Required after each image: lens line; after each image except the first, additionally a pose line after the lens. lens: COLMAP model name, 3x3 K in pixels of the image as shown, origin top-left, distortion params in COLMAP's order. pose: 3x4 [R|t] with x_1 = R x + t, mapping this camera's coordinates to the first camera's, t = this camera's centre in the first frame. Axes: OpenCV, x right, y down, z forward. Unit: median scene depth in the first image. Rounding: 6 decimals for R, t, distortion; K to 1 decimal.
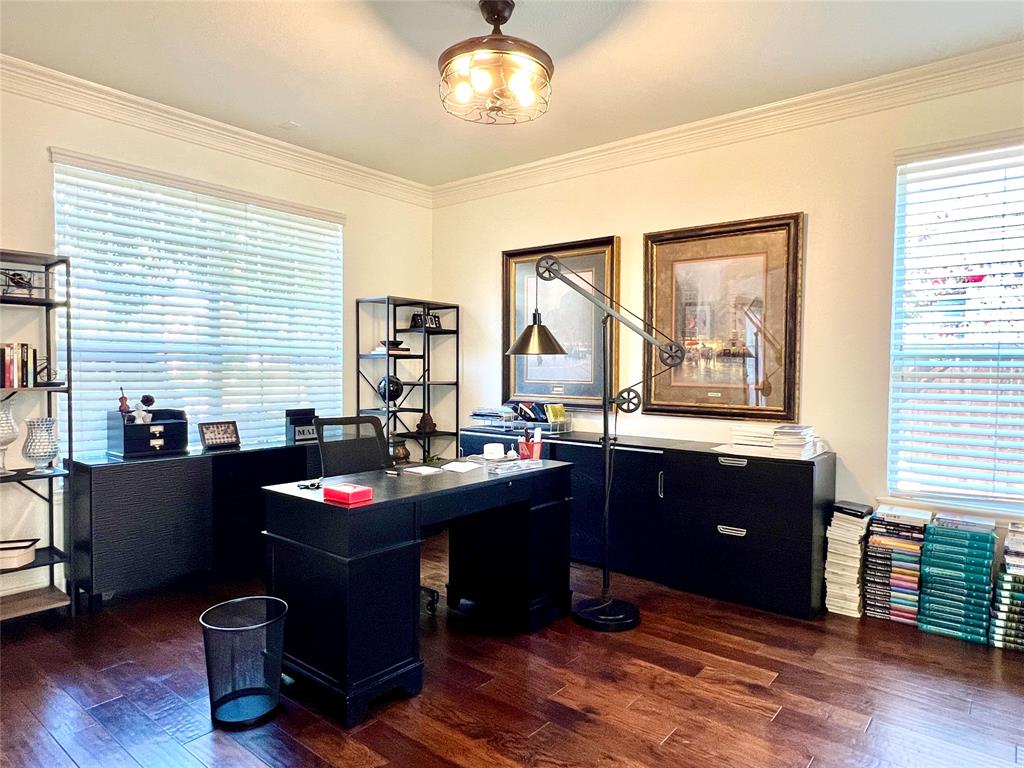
lens RADIAL K [[623.5, 0, 508.2], [0, 623.5, 386.8], [0, 0, 1]] dist [0.005843, -0.001440]
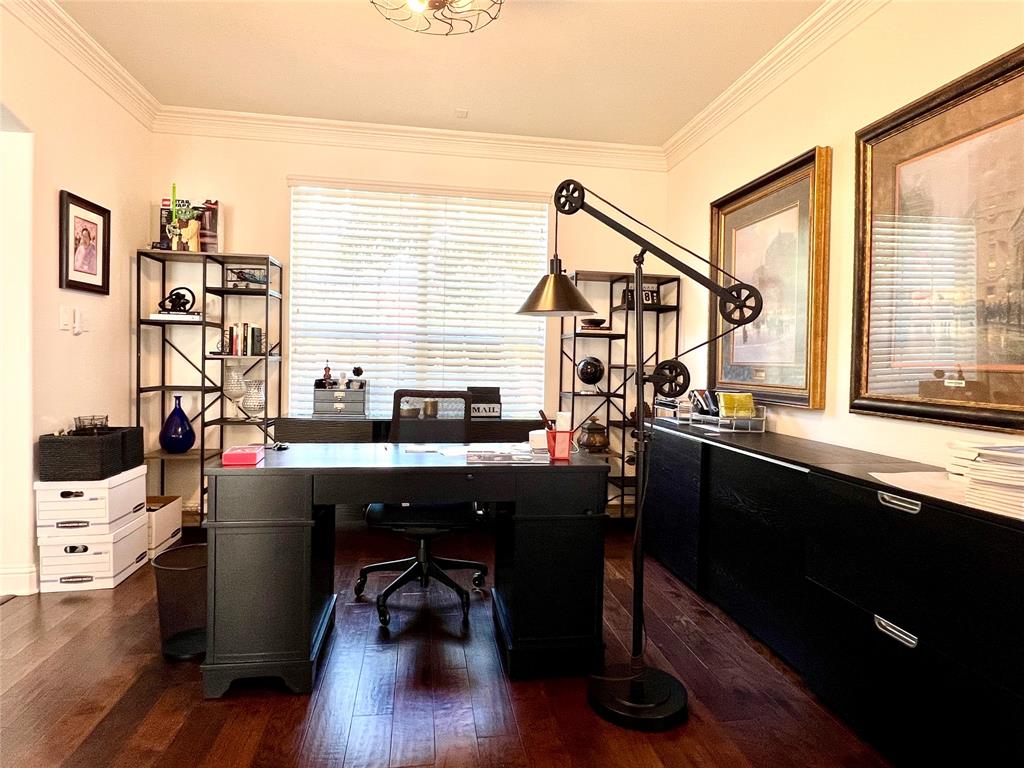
lens RADIAL K [[577.2, 0, 514.2], [0, 577.2, 376.2], [0, 0, 1]] dist [-0.005602, 0.003081]
pose [[0.754444, 0.024913, -0.655891, 0.356280], [-0.033893, 0.999425, -0.001025, 0.019351], [0.655488, 0.023004, 0.754855, 0.335449]]
